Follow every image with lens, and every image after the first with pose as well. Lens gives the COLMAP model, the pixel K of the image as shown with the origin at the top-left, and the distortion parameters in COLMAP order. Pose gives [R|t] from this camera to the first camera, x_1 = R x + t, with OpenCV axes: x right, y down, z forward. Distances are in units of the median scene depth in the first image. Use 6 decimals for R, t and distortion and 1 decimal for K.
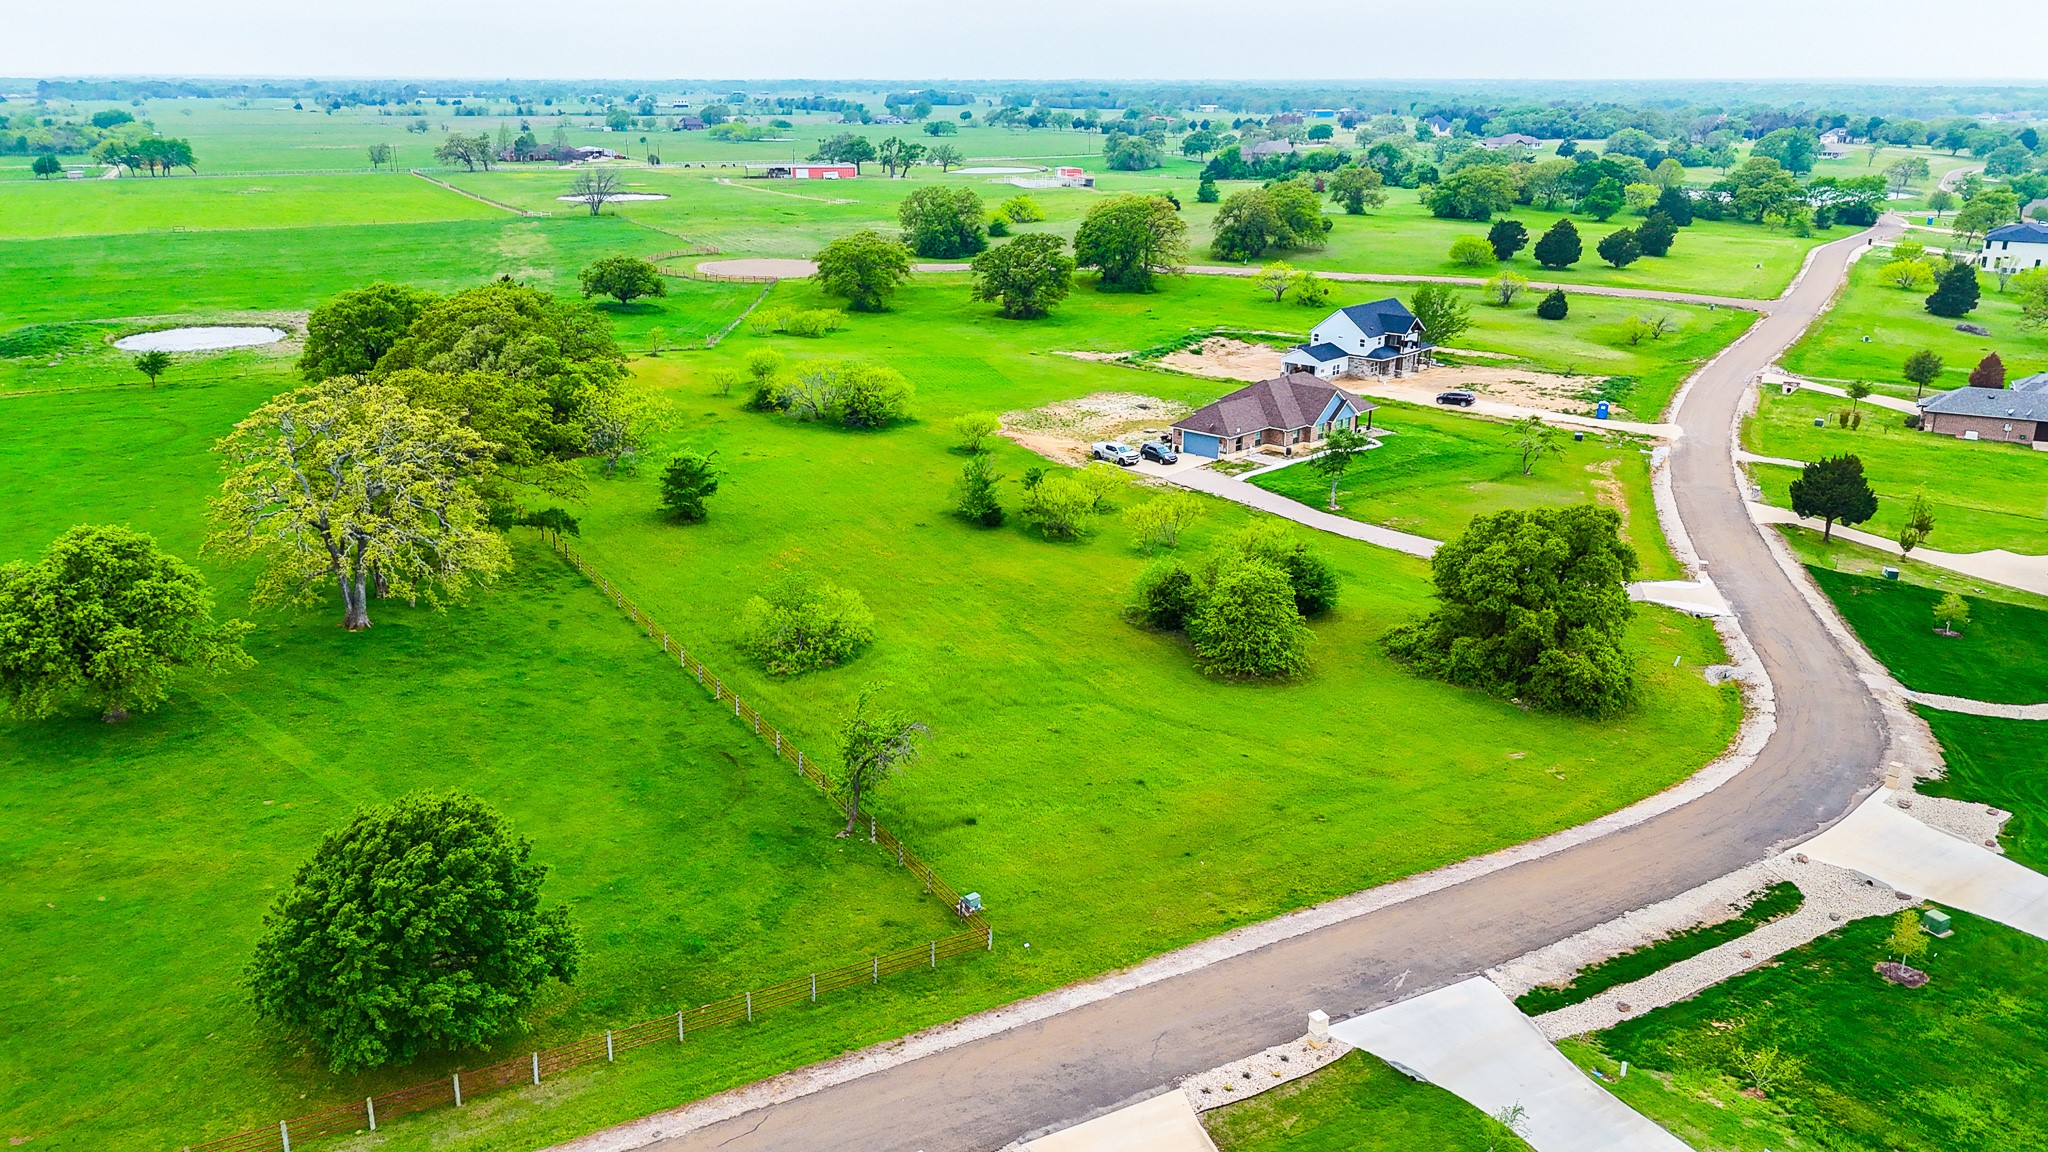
lens RADIAL K [[1499.7, 0, 1027.0], [0, 1499.7, 576.6], [0, 0, 1]] dist [0.069812, -0.056809]
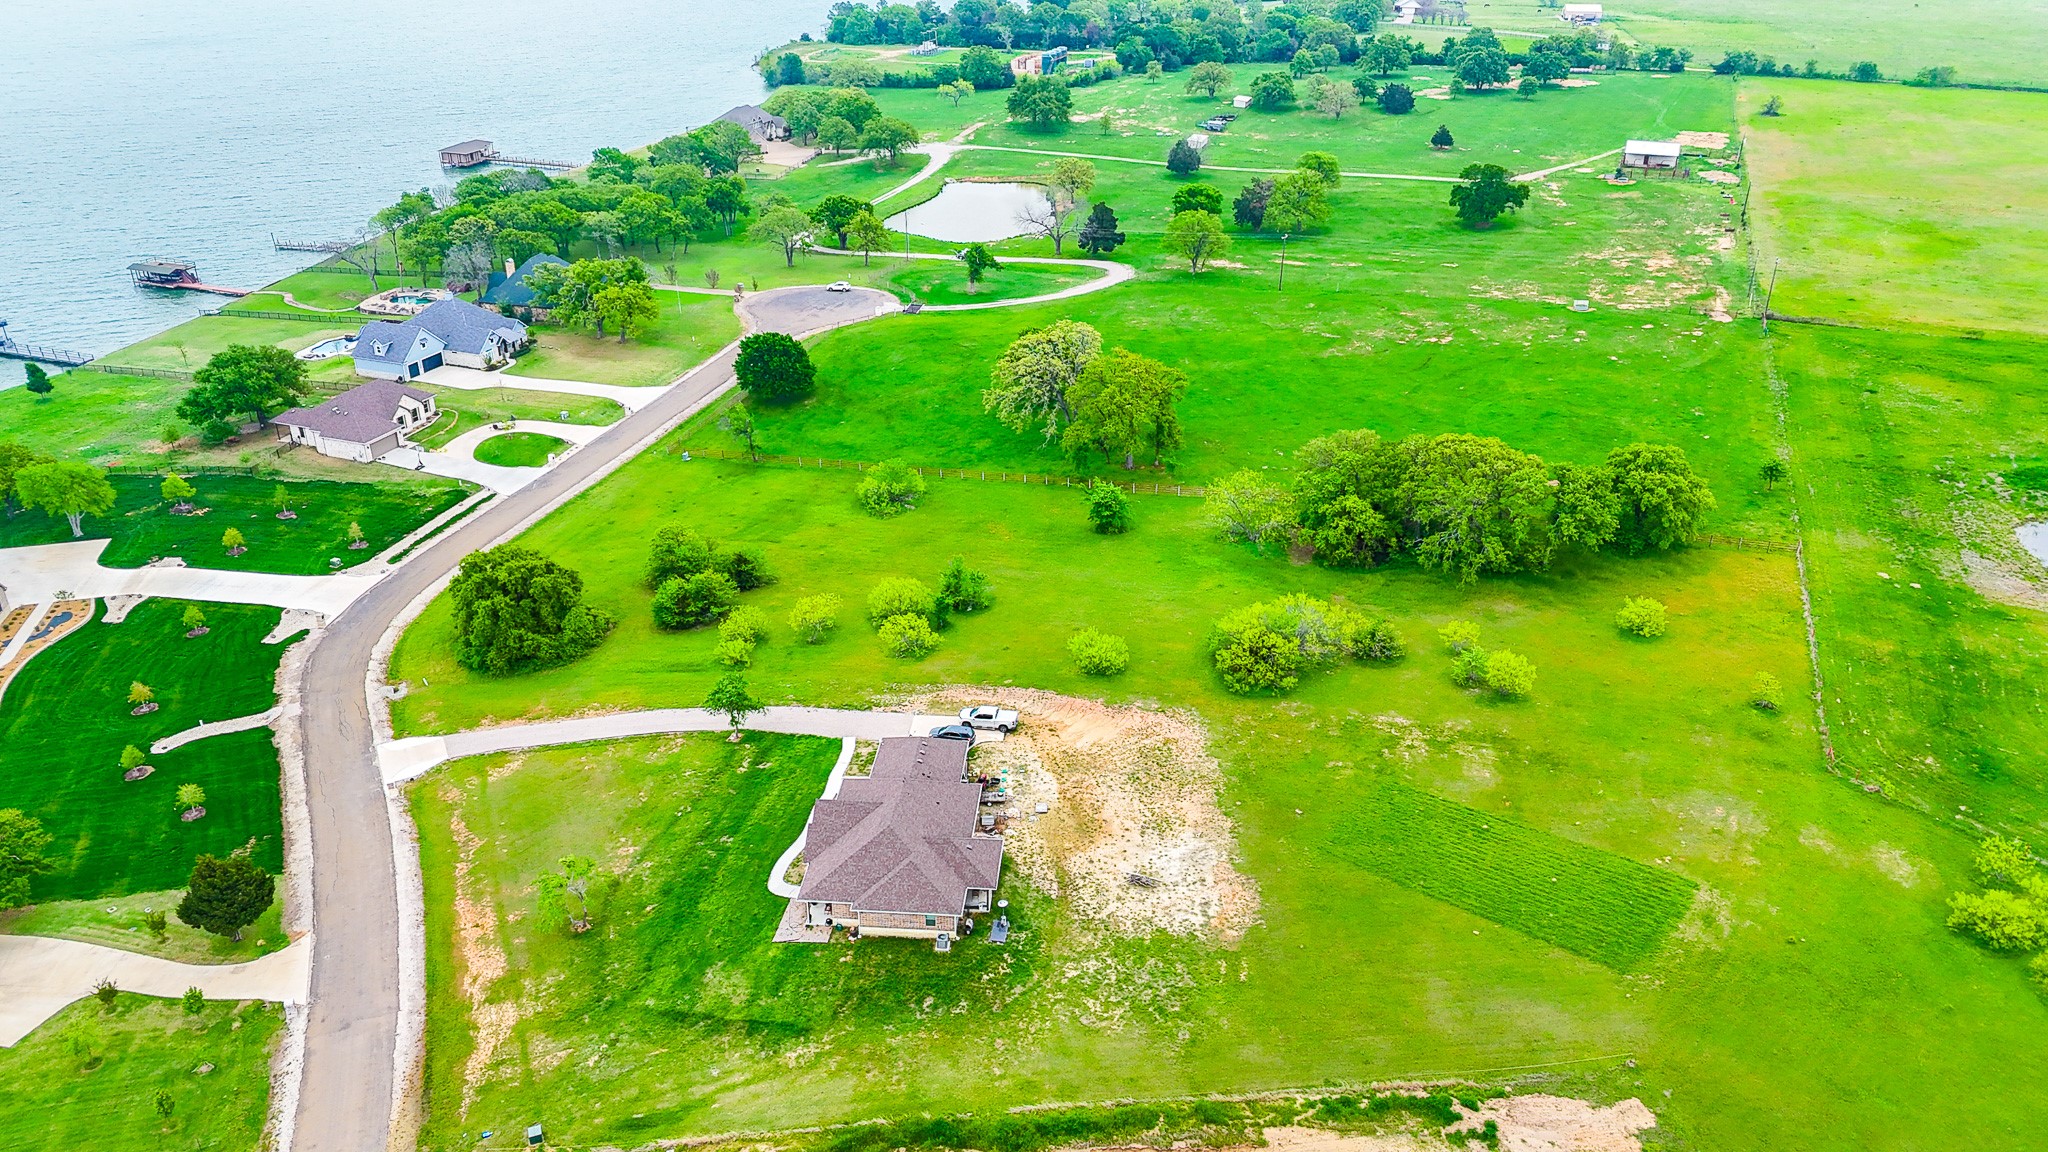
lens RADIAL K [[1499.7, 0, 1027.0], [0, 1499.7, 576.6], [0, 0, 1]] dist [0.069812, -0.056809]
pose [[-0.775447, 0.280143, -0.565864, 0.802556], [-0.200837, 0.740211, 0.641680, -1.109739], [0.598621, 0.611235, -0.517731, 2.108983]]
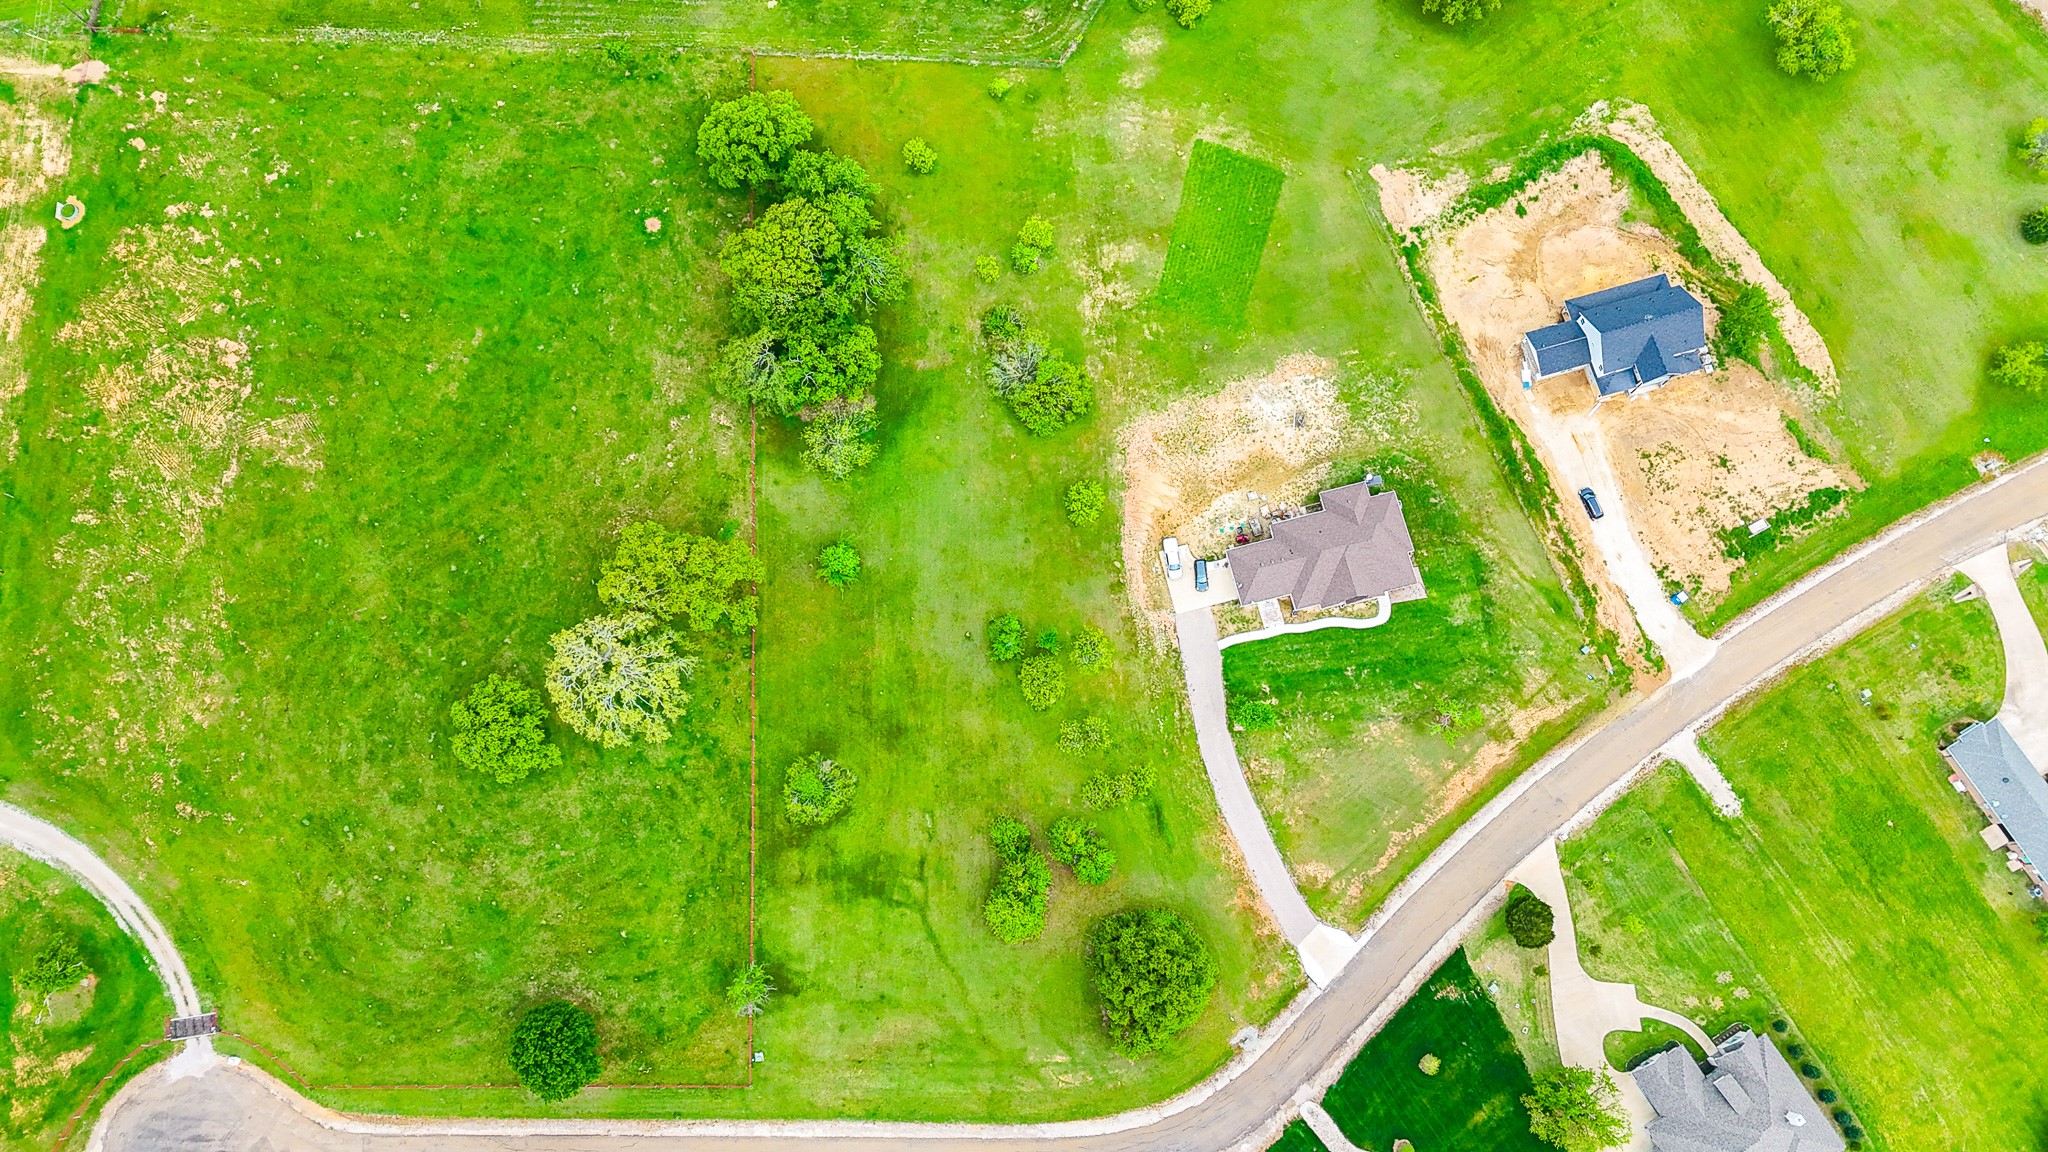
lens RADIAL K [[1528.8, 0, 1024.0], [0, 1528.8, 566.0], [0, 0, 1]] dist [0.101672, -0.142568]
pose [[0.847776, 0.511077, -0.141694, 0.209297], [-0.144296, 0.479364, 0.865672, -1.820885], [0.510348, -0.713450, 0.480140, 0.385910]]
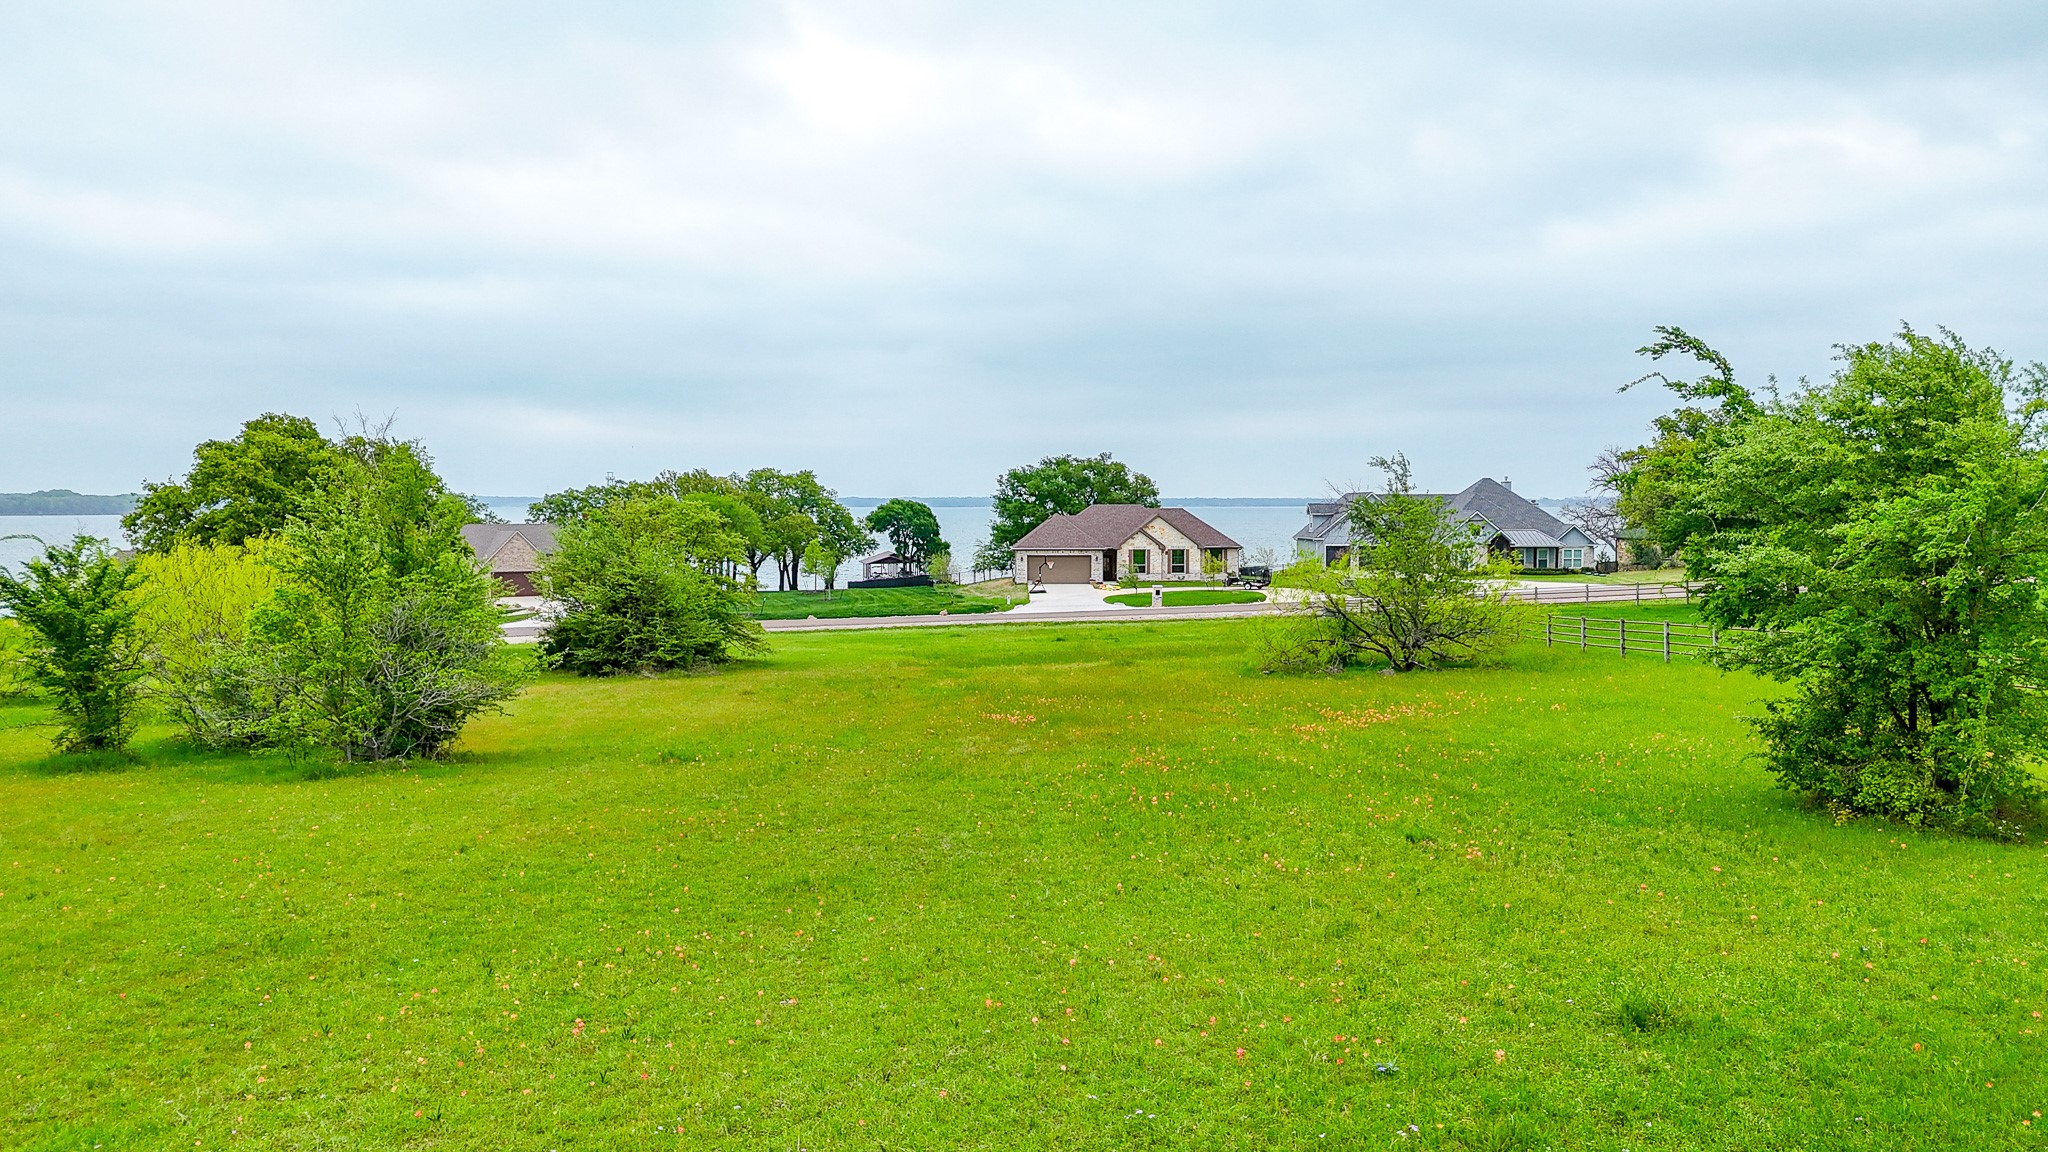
lens RADIAL K [[1528.9, 0, 1035.7], [0, 1528.9, 576.4], [0, 0, 1]] dist [0.187551, -0.448919]
pose [[-0.877698, -0.026248, 0.478494, -0.282462], [0.149333, 0.933799, 0.325146, -0.159870], [-0.455352, 0.356835, -0.815674, 1.433276]]
